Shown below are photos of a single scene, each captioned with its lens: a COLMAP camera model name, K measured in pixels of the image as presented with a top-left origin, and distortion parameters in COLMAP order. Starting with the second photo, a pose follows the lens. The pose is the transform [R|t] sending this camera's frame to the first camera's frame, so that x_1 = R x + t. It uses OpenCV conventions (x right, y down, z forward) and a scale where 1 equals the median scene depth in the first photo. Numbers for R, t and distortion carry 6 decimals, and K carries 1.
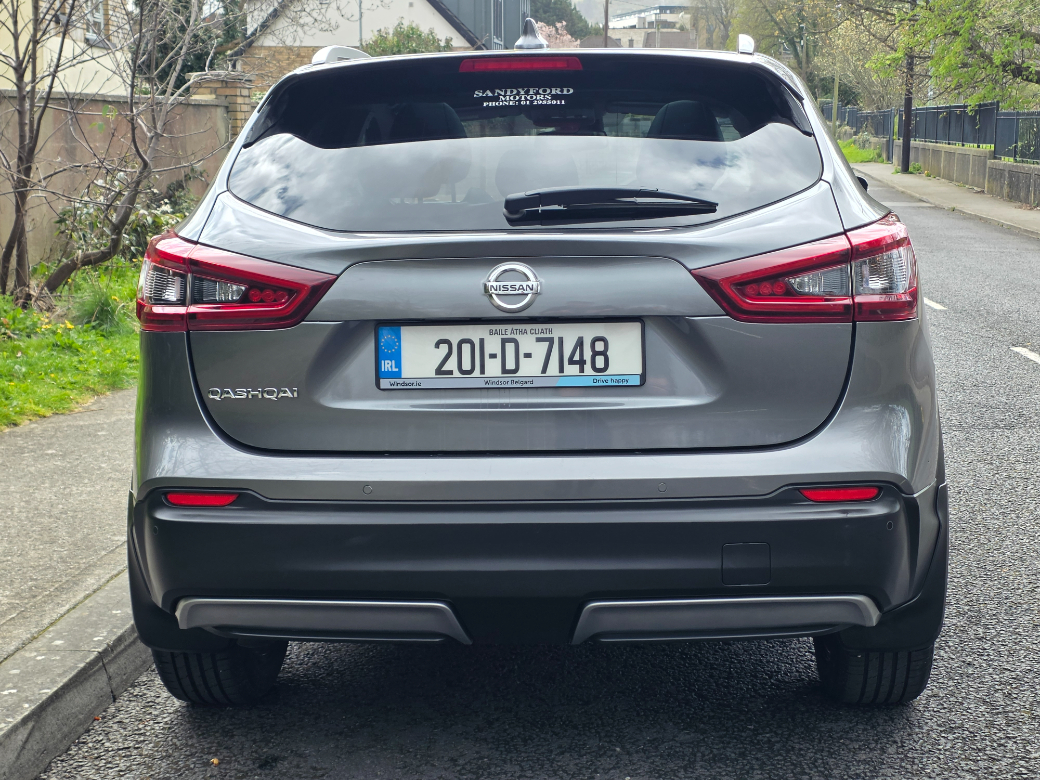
lens RADIAL K [[1543.0, 0, 519.3], [0, 1543.0, 389.7], [0, 0, 1]] dist [0.085133, 0.000000]
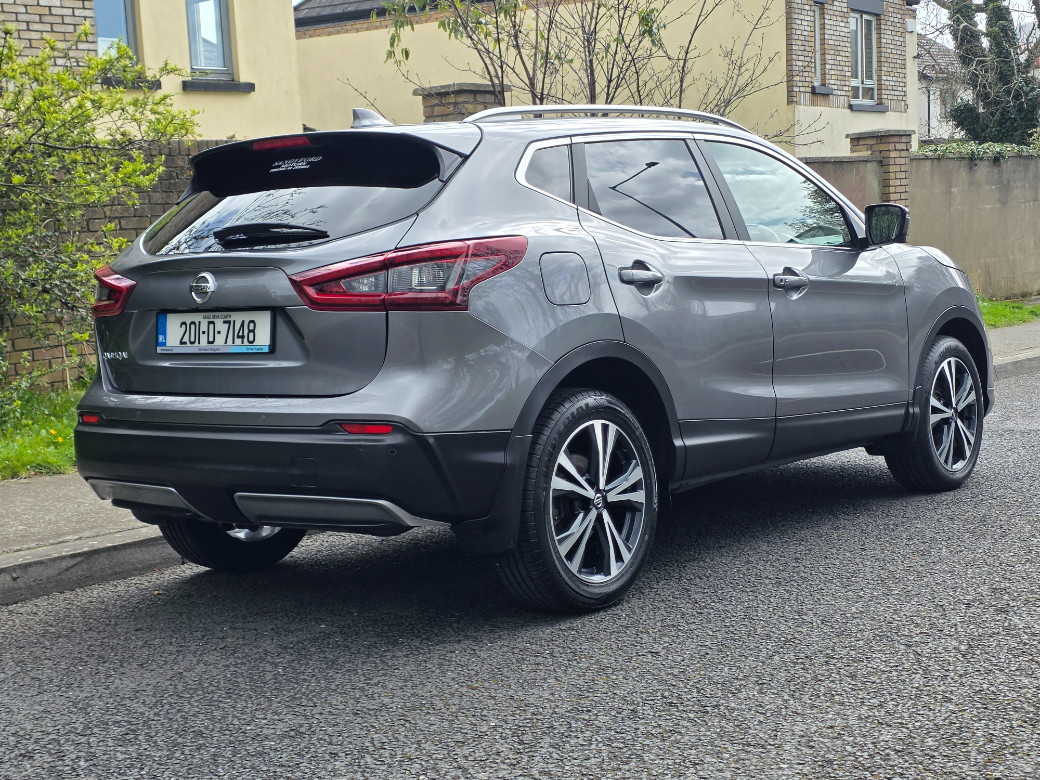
lens RADIAL K [[1543.0, 0, 519.8], [0, 1543.0, 391.2], [0, 0, 1]] dist [0.085133, 0.000000]
pose [[0.824531, 0.027720, -0.565137, 1.133872], [-0.047403, 0.998672, -0.020176, 0.053926], [0.563827, 0.043425, 0.824750, -0.108700]]
